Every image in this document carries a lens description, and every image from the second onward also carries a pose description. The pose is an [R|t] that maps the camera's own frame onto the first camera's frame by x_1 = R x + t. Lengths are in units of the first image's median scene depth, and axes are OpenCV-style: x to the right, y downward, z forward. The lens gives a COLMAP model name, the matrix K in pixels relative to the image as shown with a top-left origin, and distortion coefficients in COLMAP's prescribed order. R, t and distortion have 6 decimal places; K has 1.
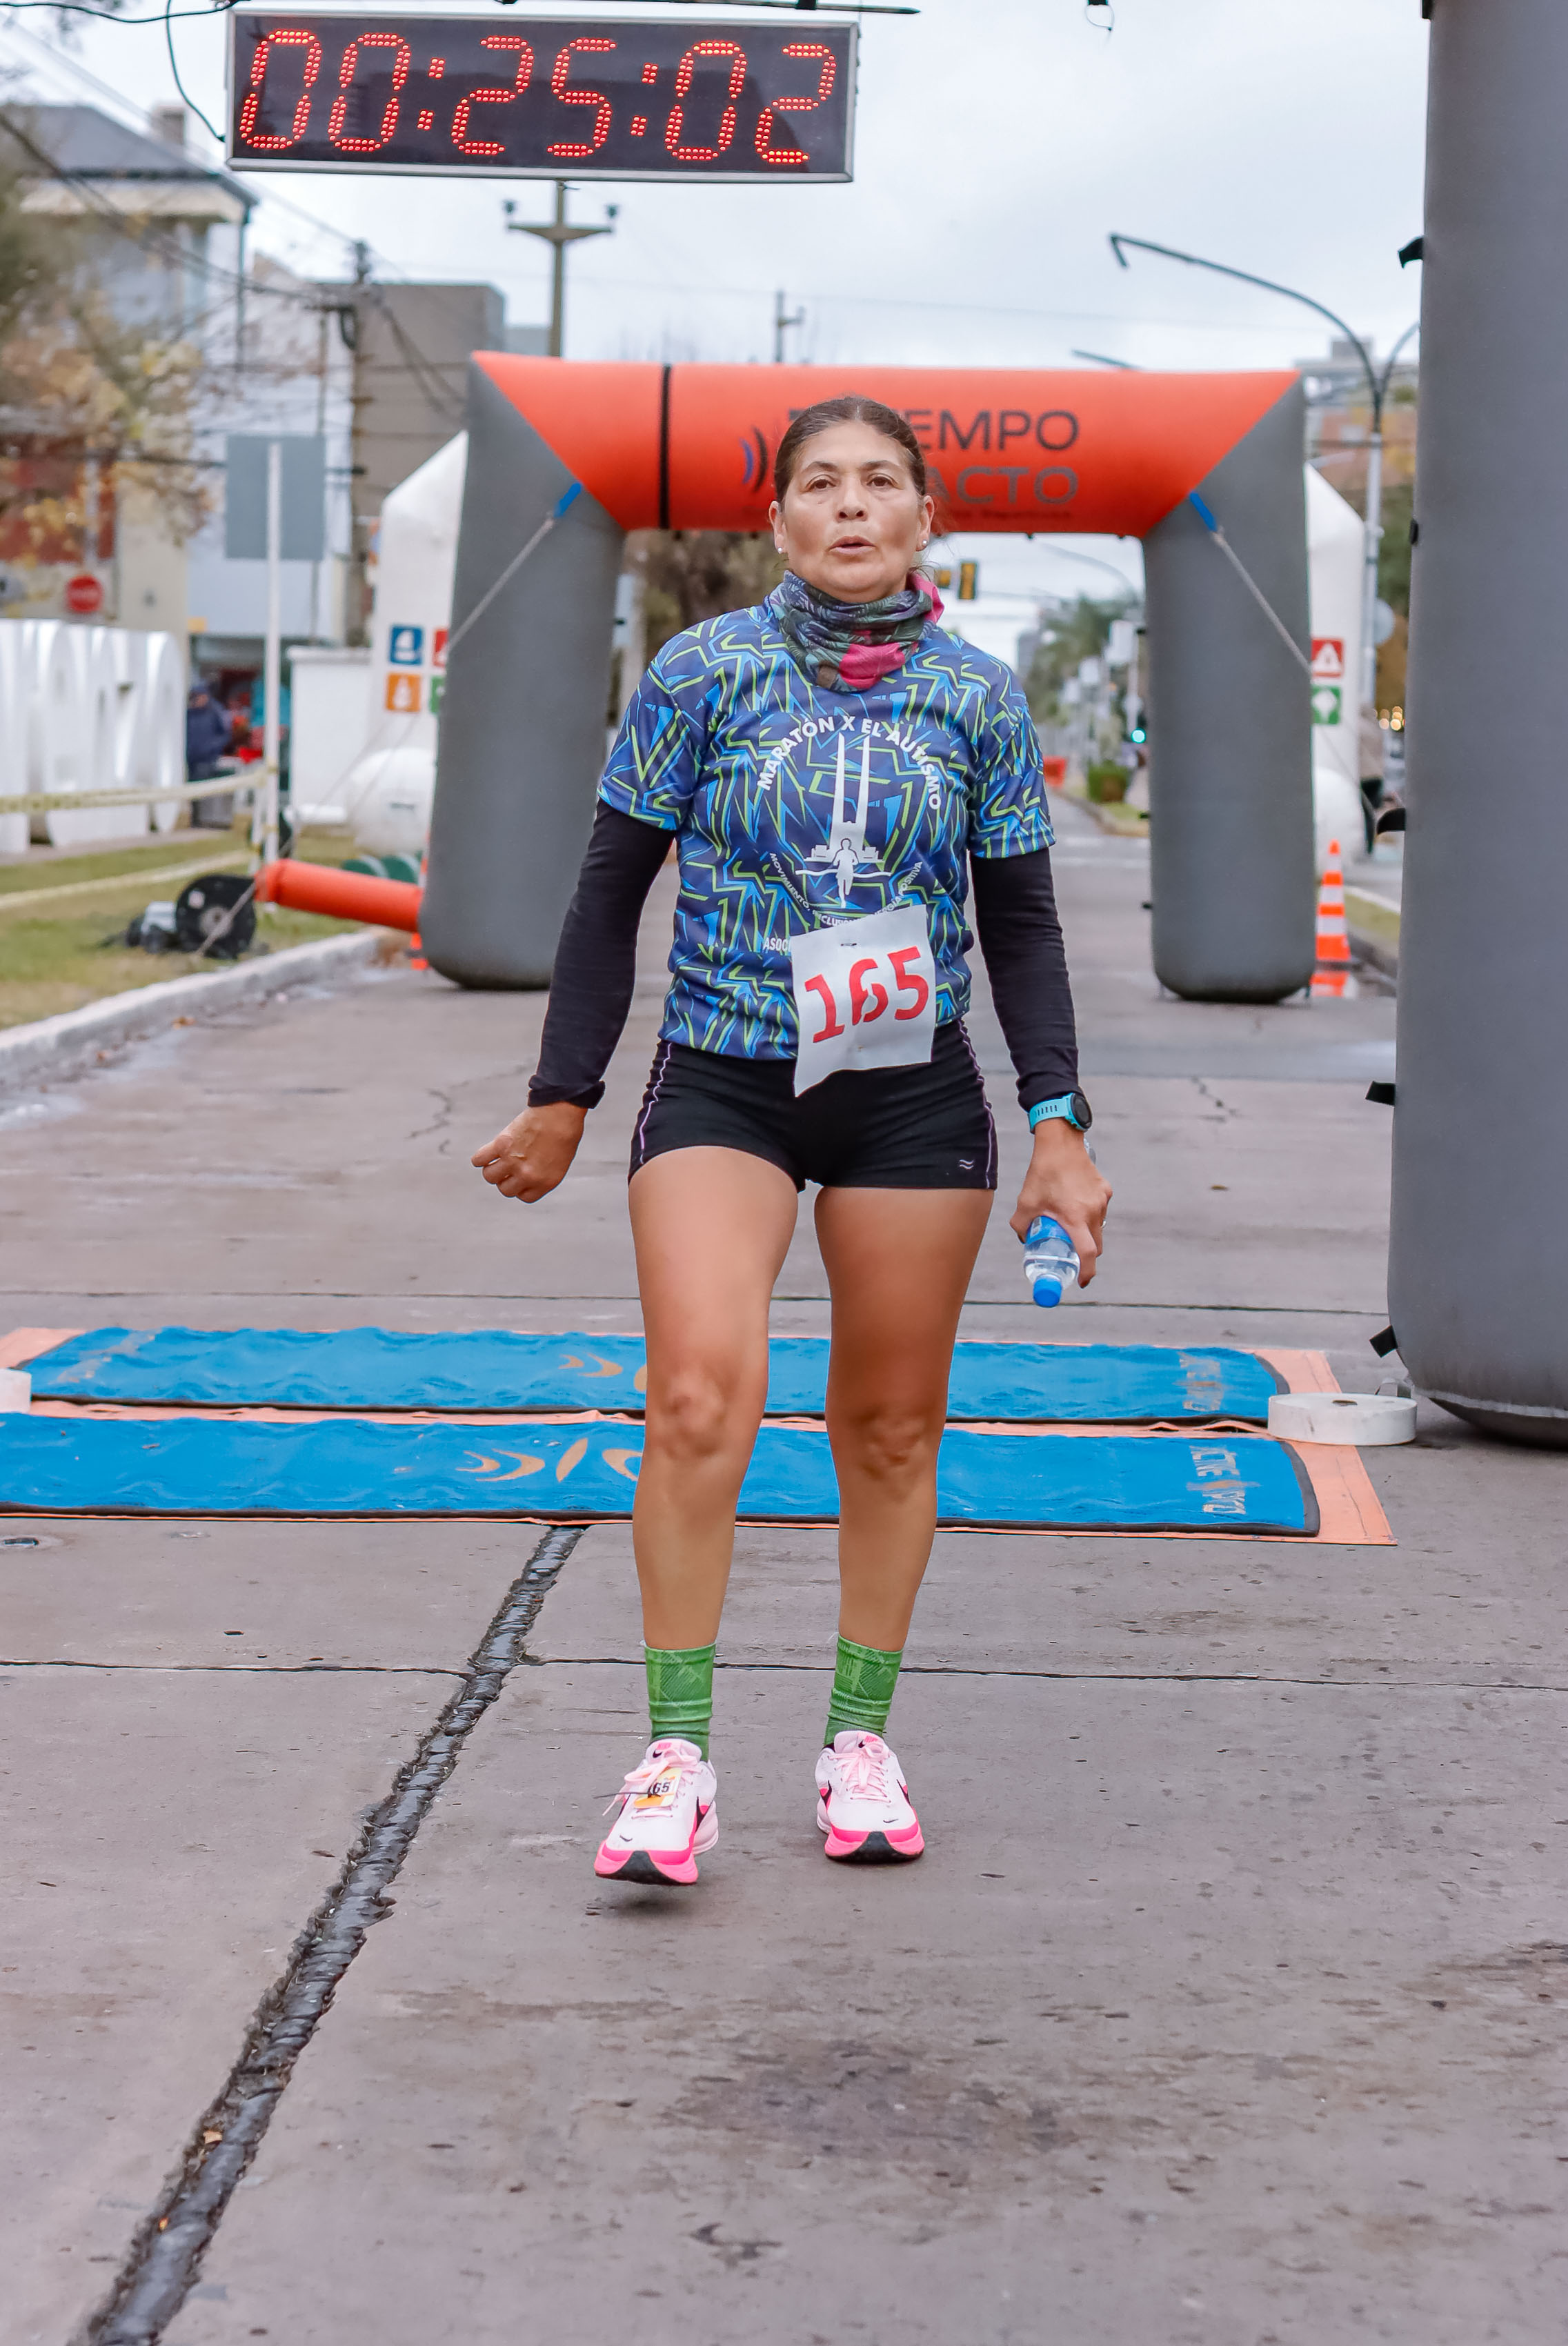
lens RADIAL K [[5793.3, 0, 781.2], [0, 5793.3, 1217.0], [0, 0, 1]] dist [-0.071206, 0.877047]
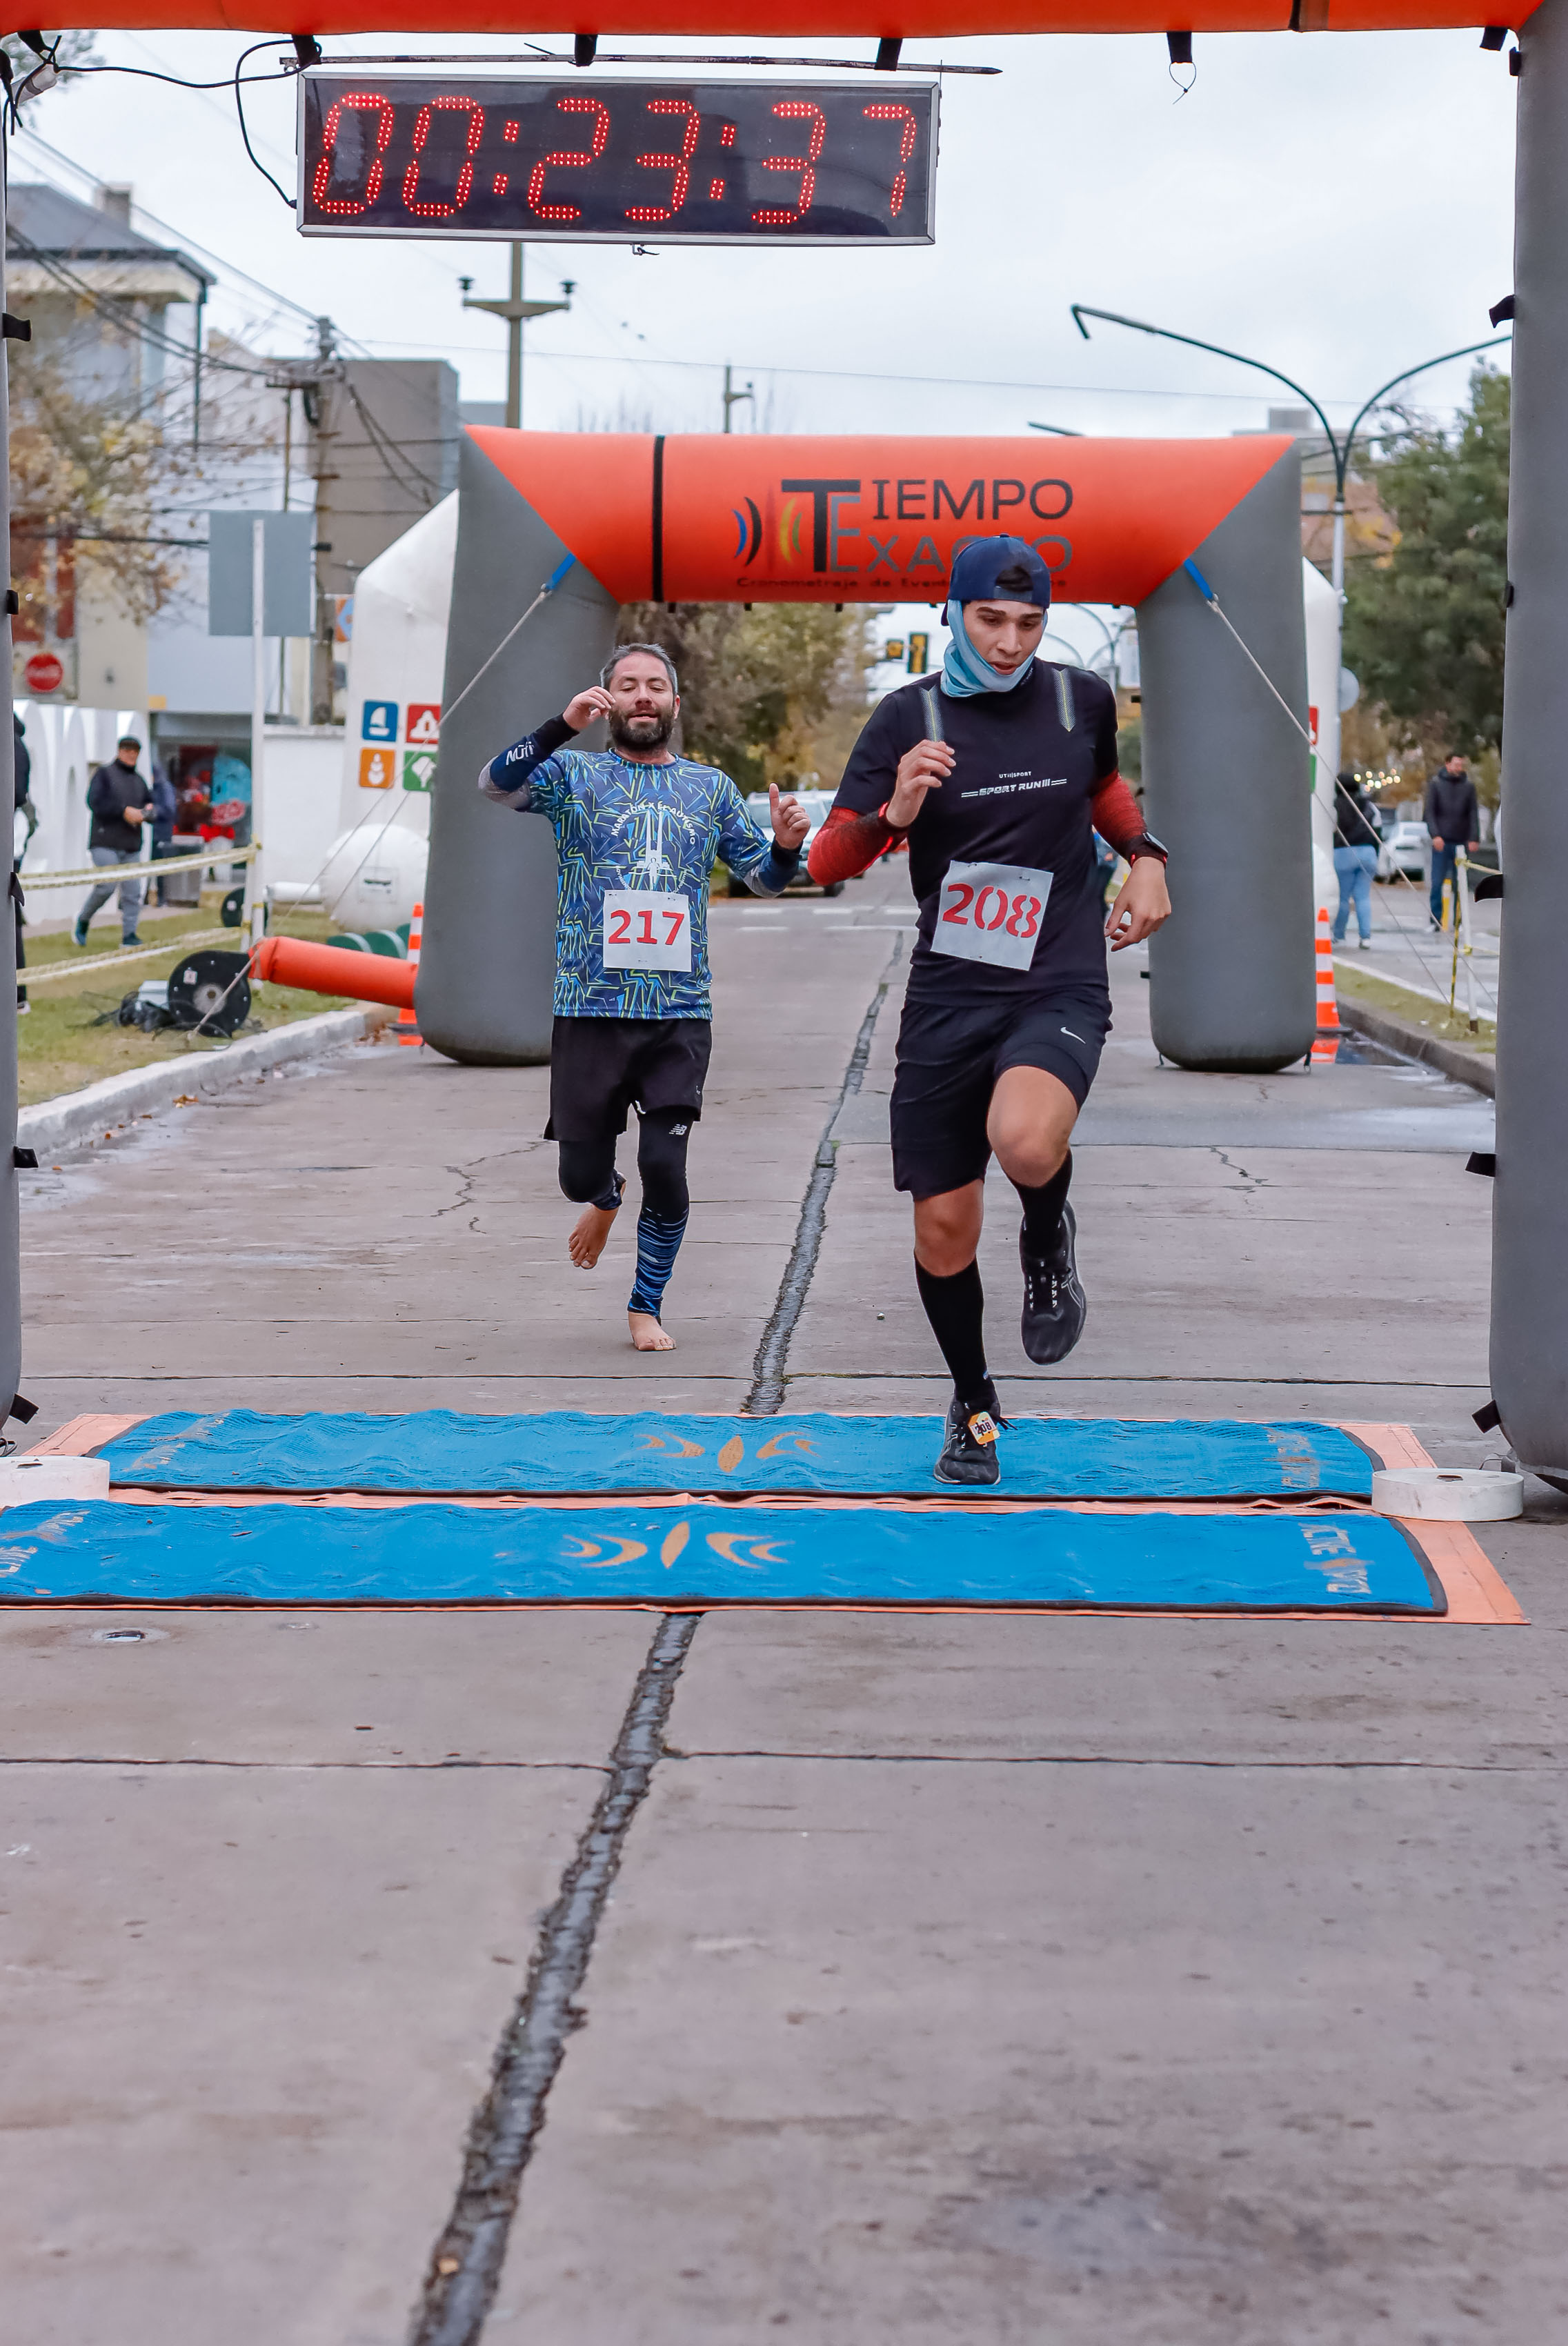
lens RADIAL K [[5772.9, 0, 784.0], [0, 5772.9, 1173.0], [0, 0, 1]] dist [-0.043236, 0.206202]
pose [[0.999901, -0.008967, 0.010810, -0.022989], [0.009180, 0.999761, -0.019843, -0.001127], [-0.010630, 0.019940, 0.999745, 0.018394]]
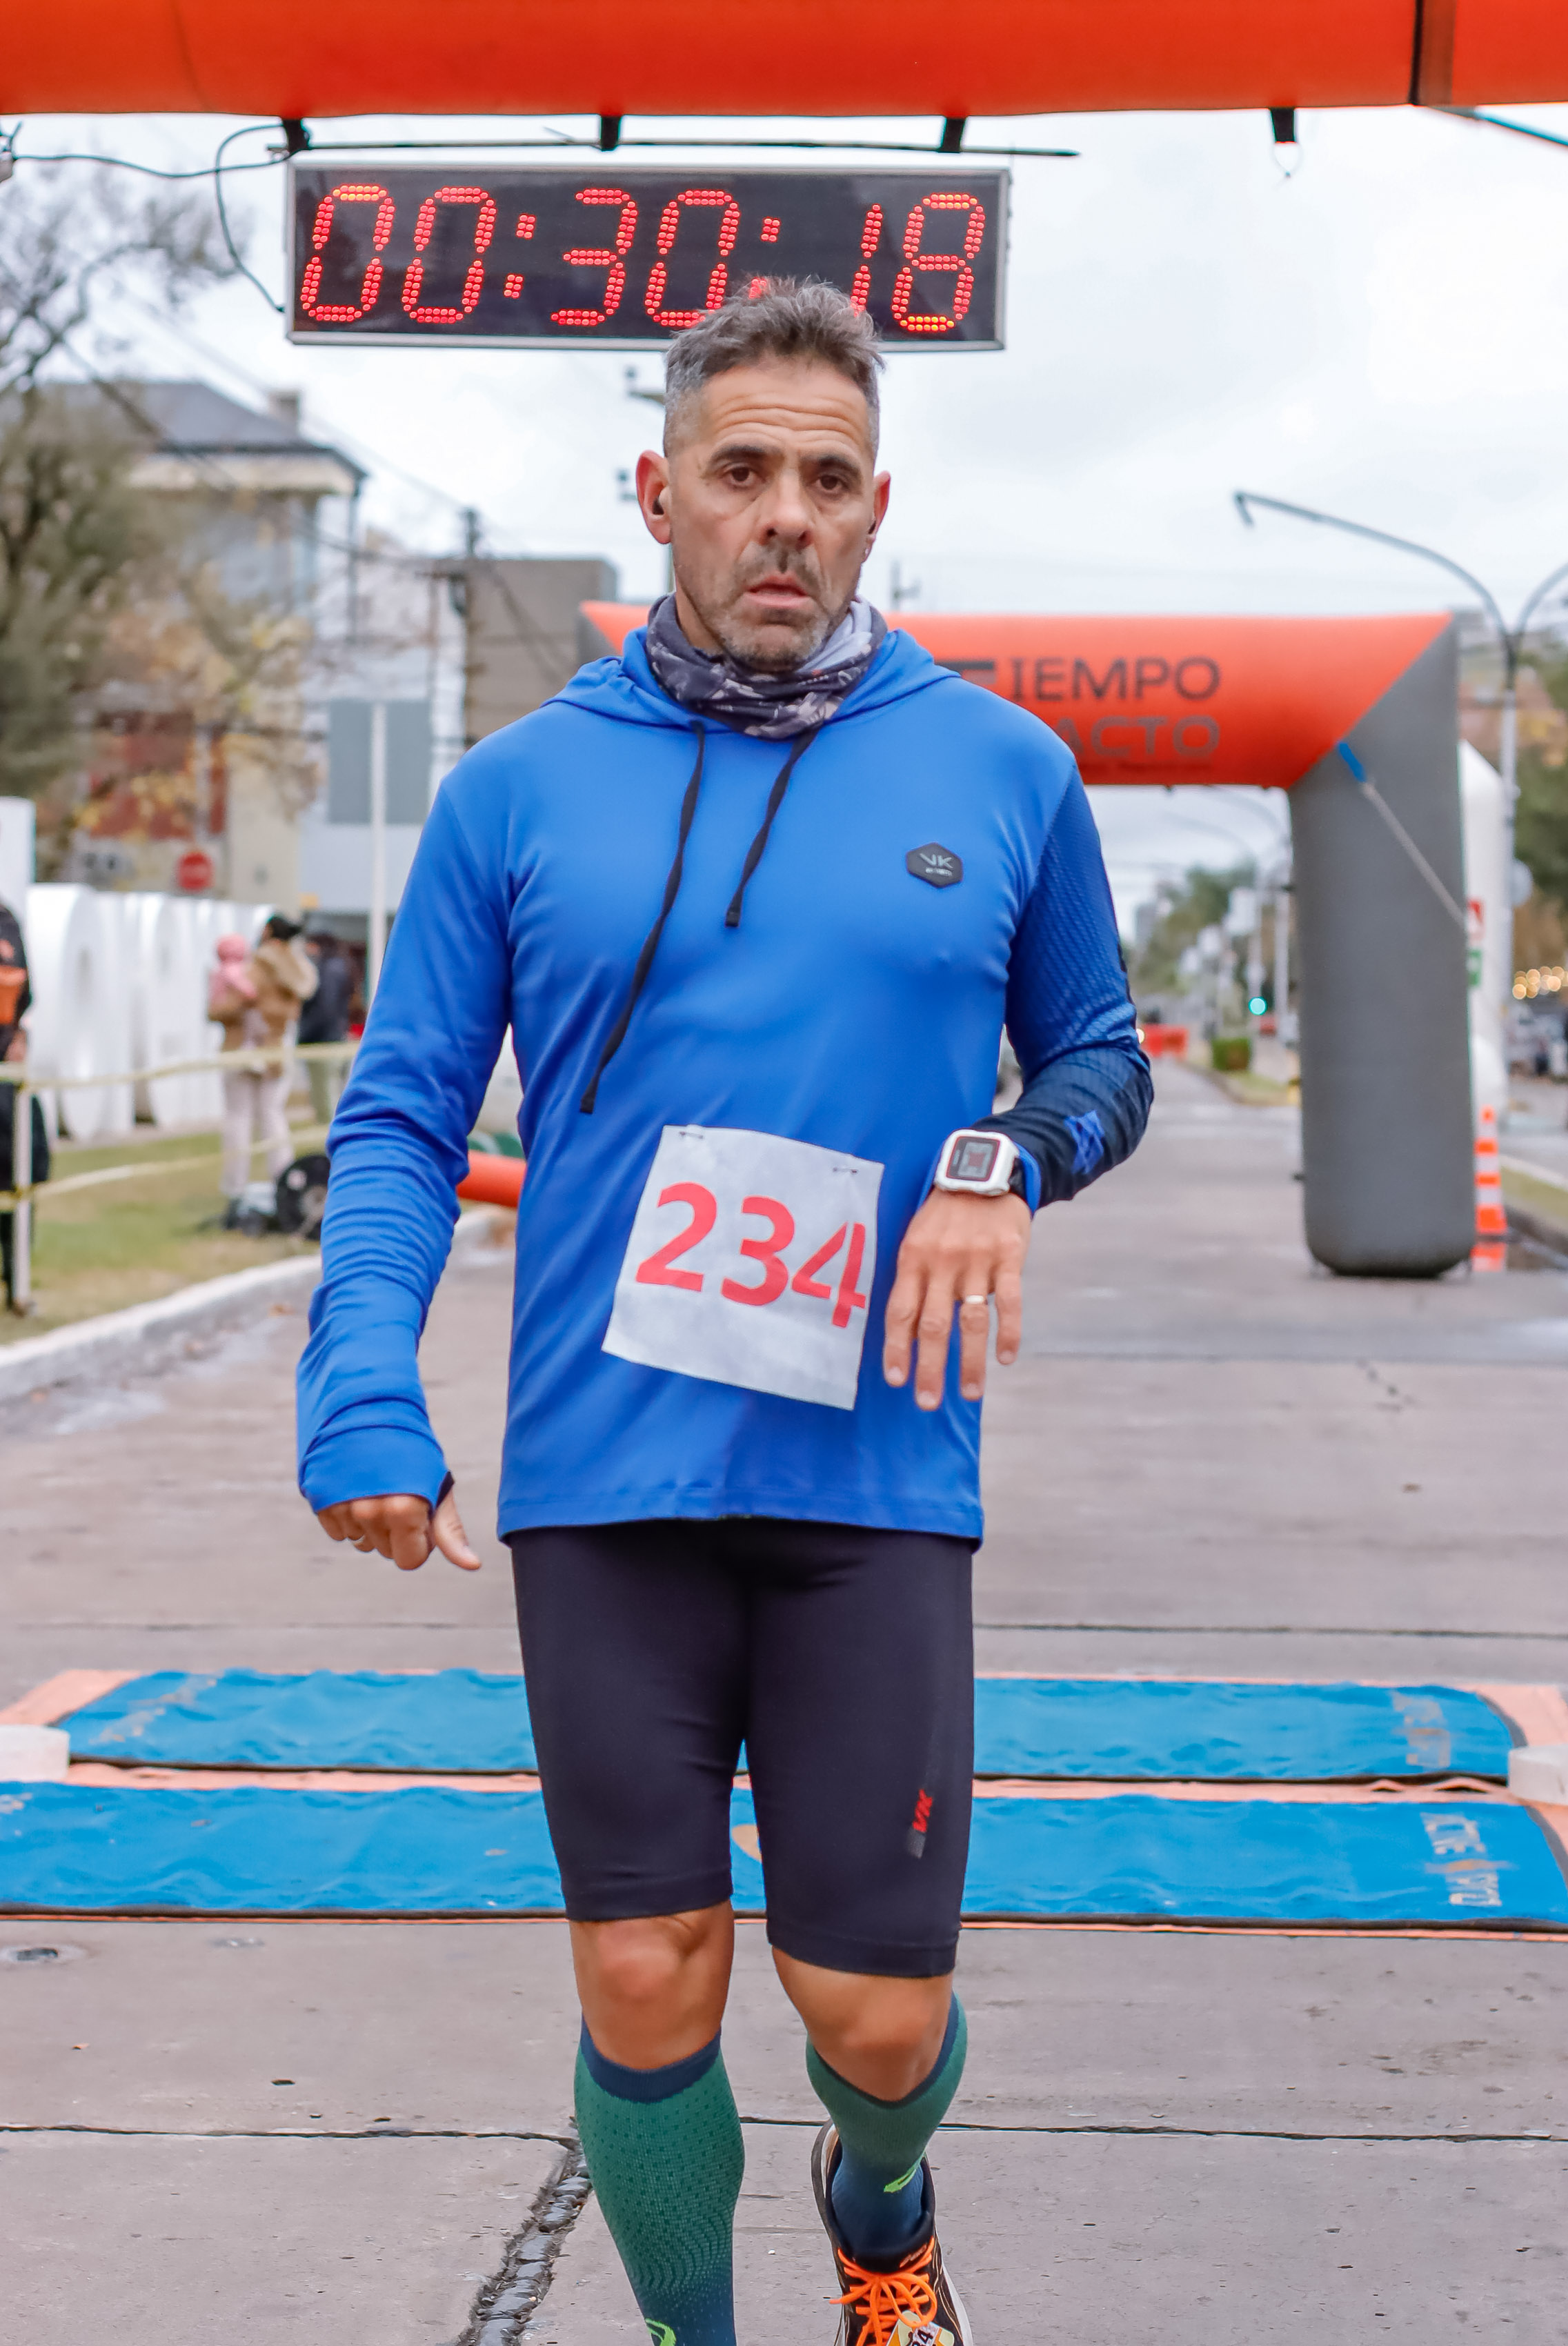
lens RADIAL K [[5772.9, 0, 784.0], [0, 5772.9, 1173.0], [0, 0, 1]] dist [-0.043236, 0.206202]
pose [[0.999760, -0.009091, -0.019917, -0.004636], [0.007986, 0.998461, -0.054877, -0.007434], [0.020386, 0.054705, 0.998294, 0.126339]]
